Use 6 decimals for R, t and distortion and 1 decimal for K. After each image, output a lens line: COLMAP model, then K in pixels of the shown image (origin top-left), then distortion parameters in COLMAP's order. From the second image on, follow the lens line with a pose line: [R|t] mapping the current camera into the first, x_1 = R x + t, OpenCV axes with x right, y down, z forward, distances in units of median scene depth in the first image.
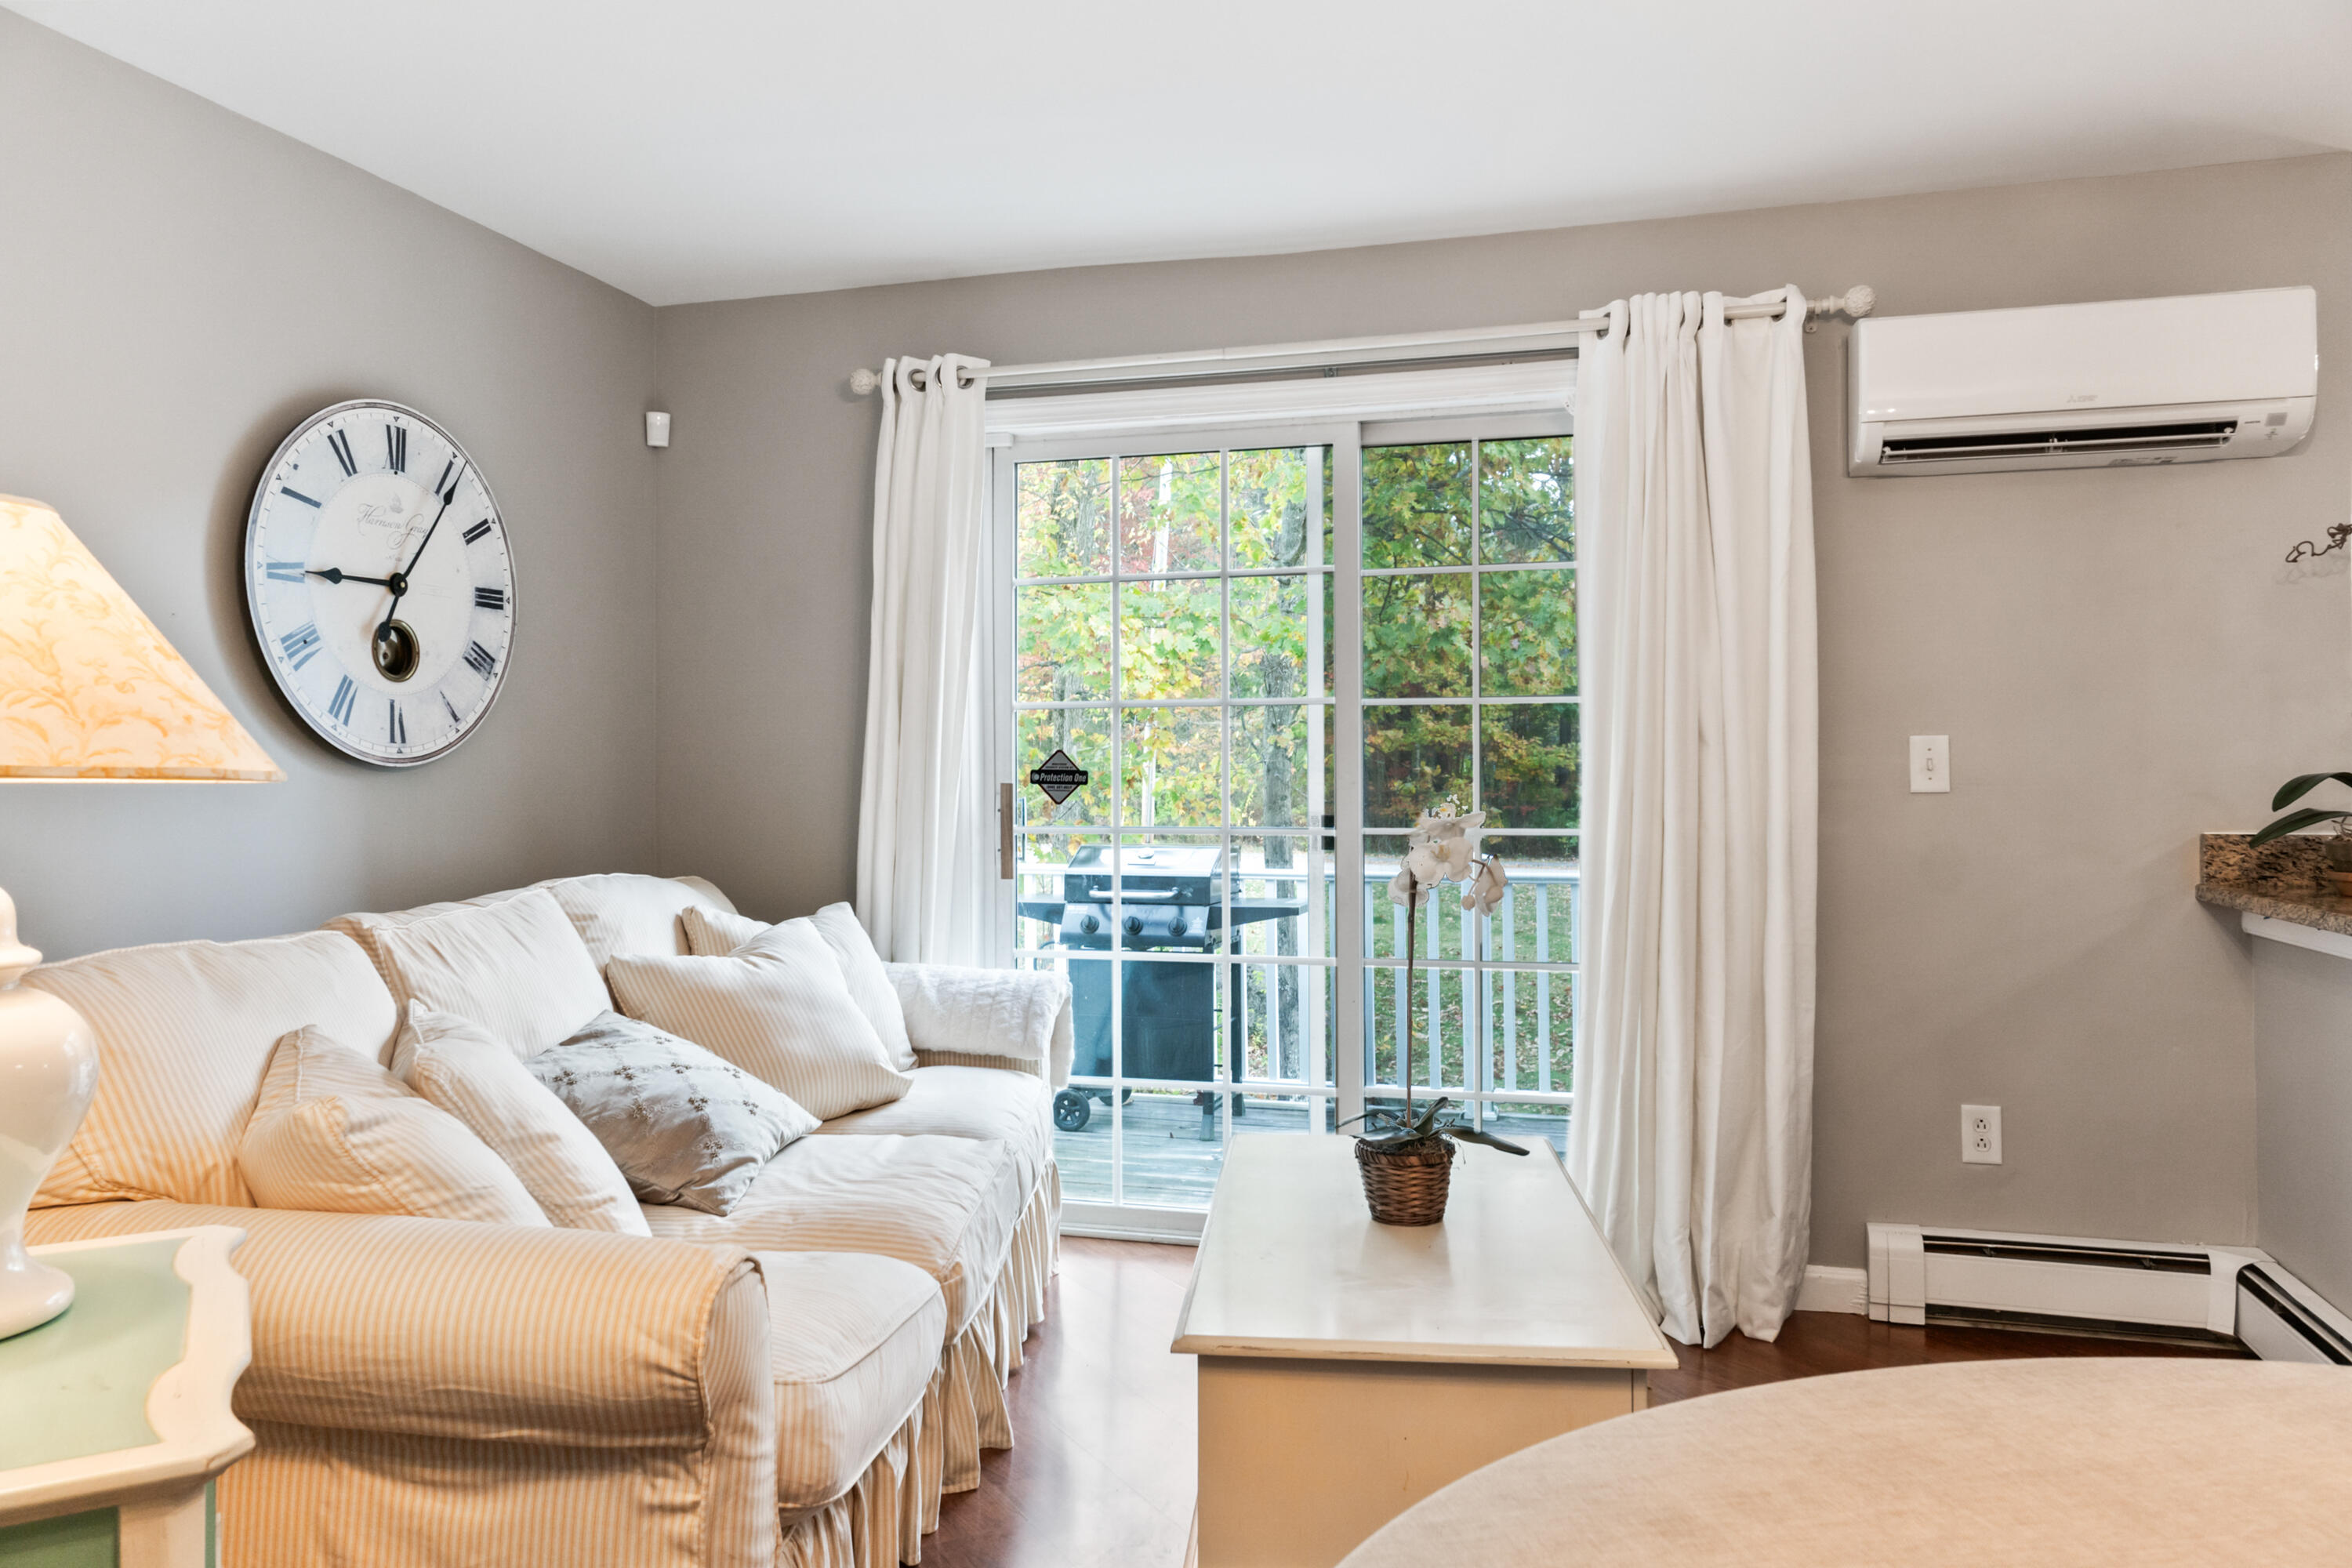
lens RADIAL K [[1636.9, 0, 1188.5], [0, 1636.9, 763.2], [0, 0, 1]] dist [0.003455, 0.001842]
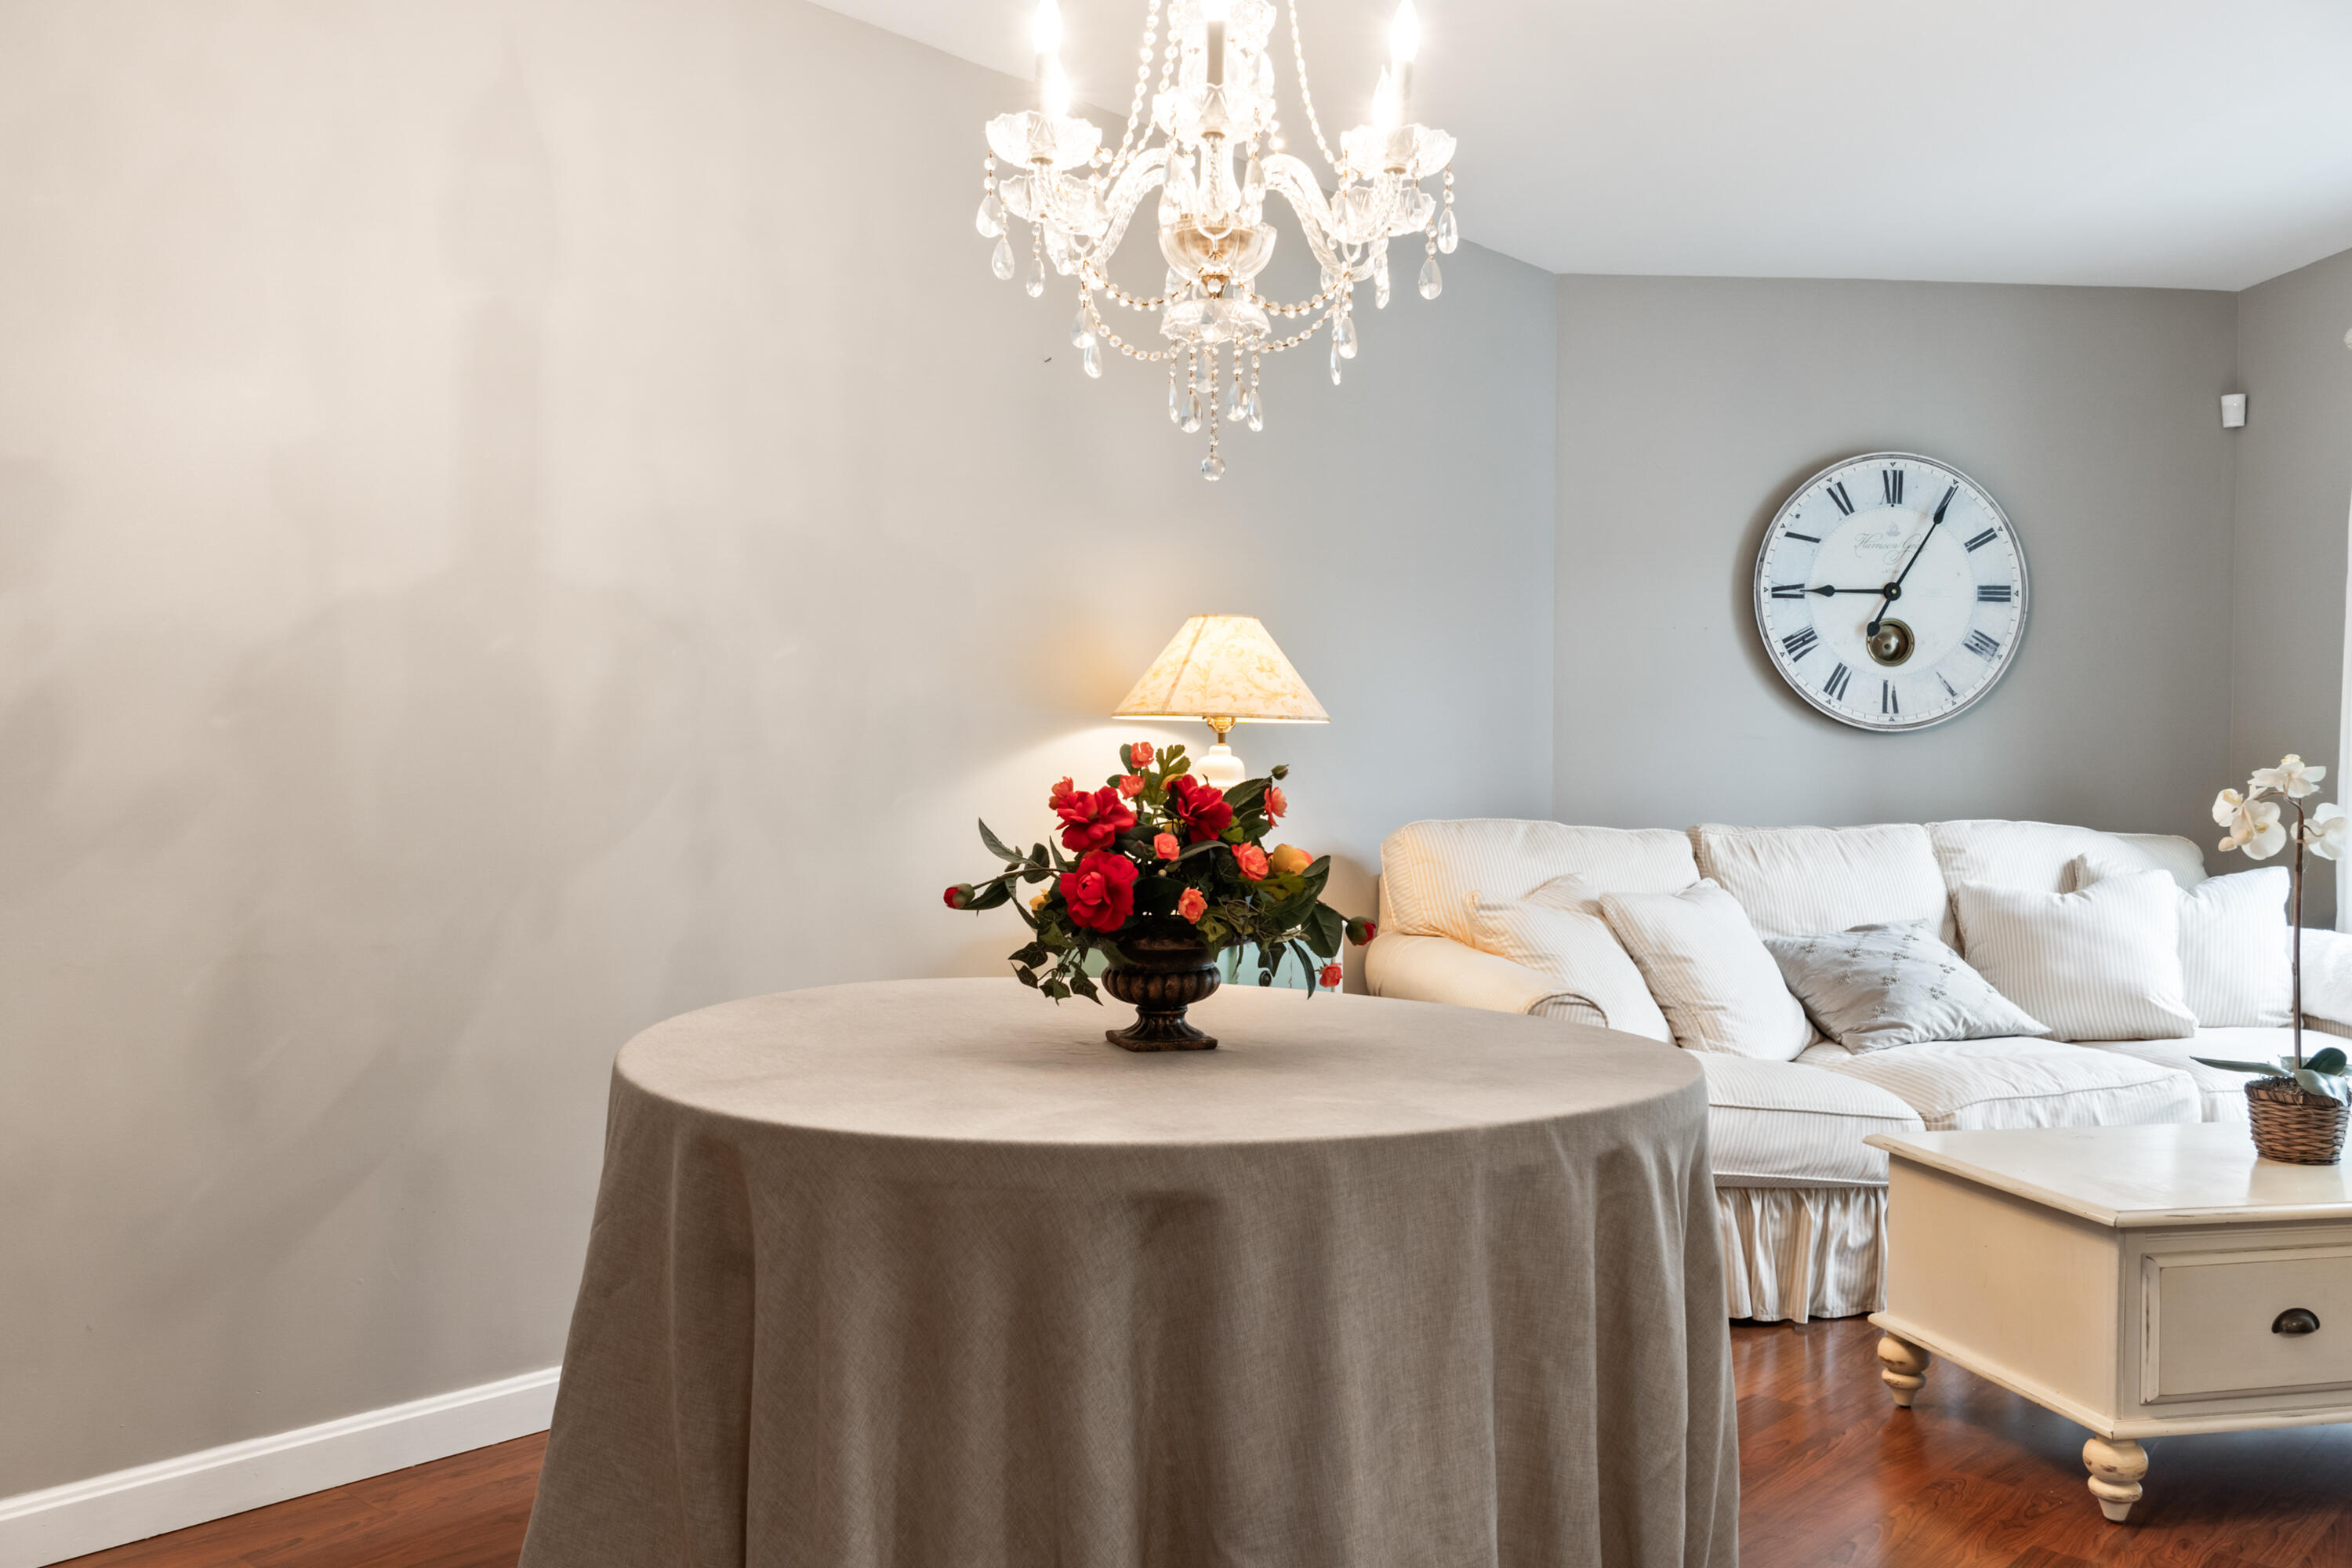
lens RADIAL K [[1979.9, 0, 1181.8], [0, 1979.9, 751.7], [0, 0, 1]] dist [-0.000367, 0.018071]
pose [[0.337613, 0.004689, -0.941273, 0.805298], [-0.010681, 0.999942, 0.001150, 0.022286], [0.941224, 0.009665, 0.337644, -0.059089]]
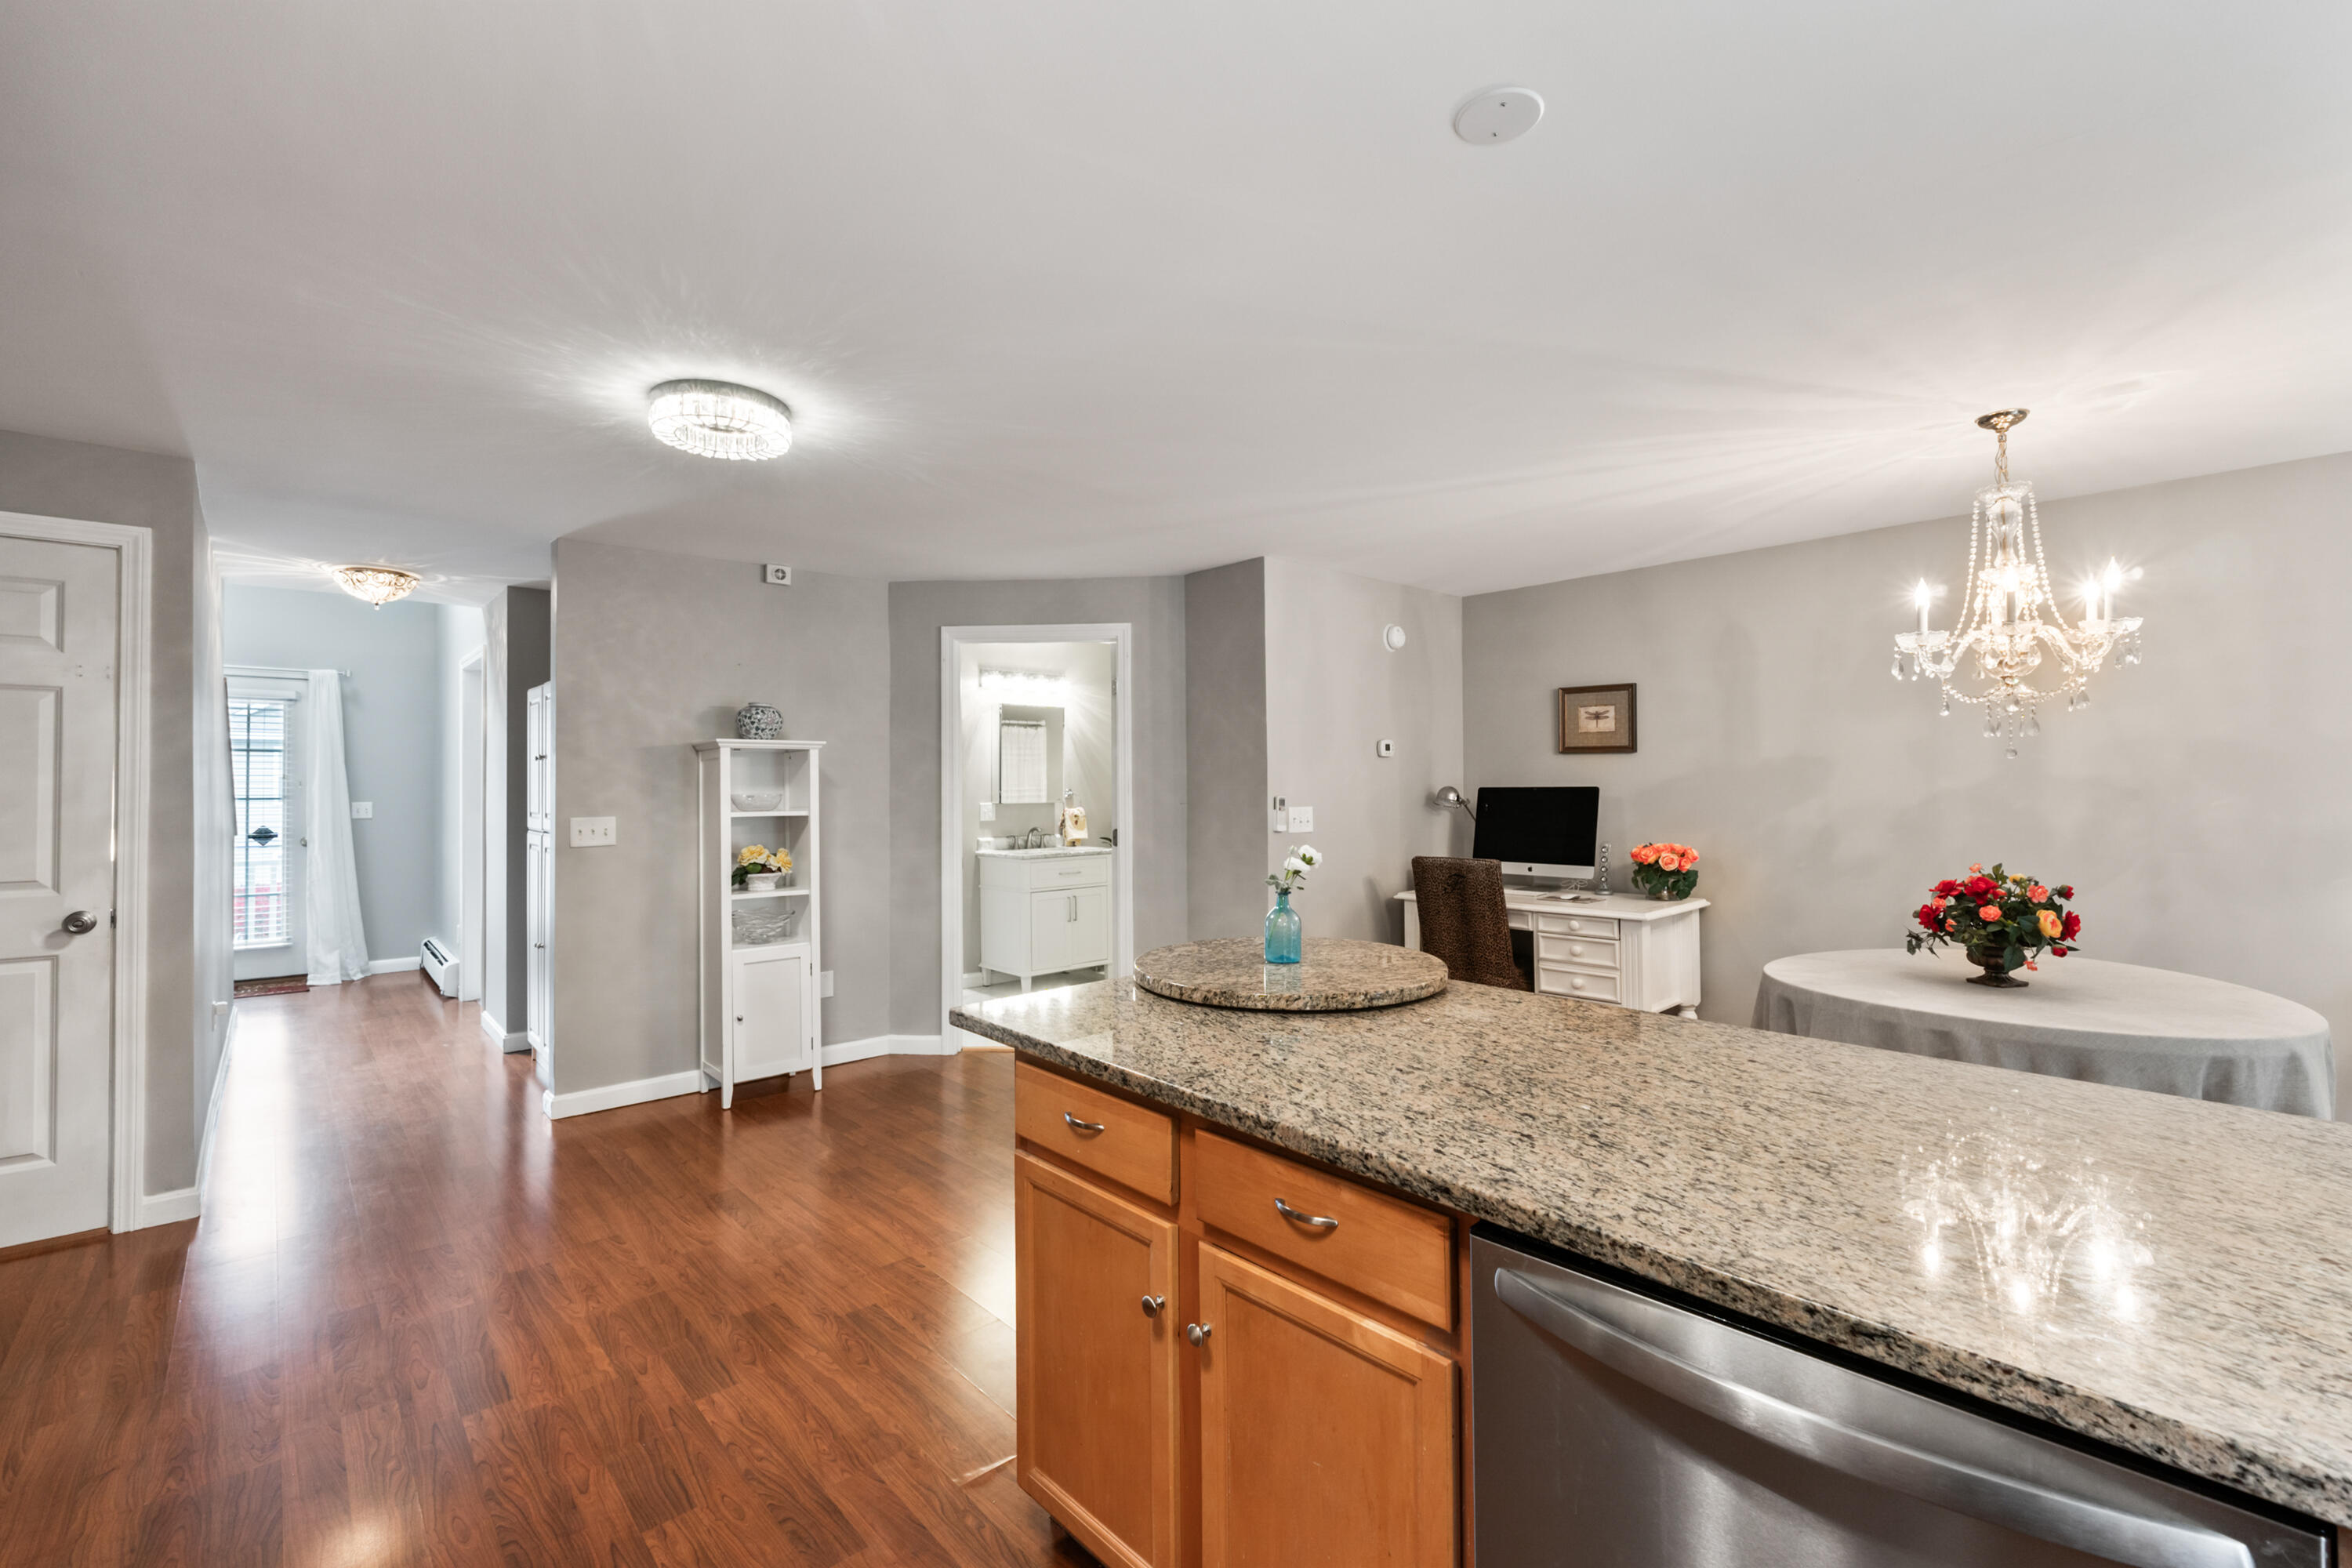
lens RADIAL K [[996.5, 0, 1183.6], [0, 996.5, 780.3], [0, 0, 1]] dist [-0.012414, 0.000064]
pose [[-0.969117, 0.010127, -0.246394, 1.049936], [0.012905, 0.999870, -0.009662, -0.052680], [0.246264, -0.012544, -0.969122, 0.810137]]
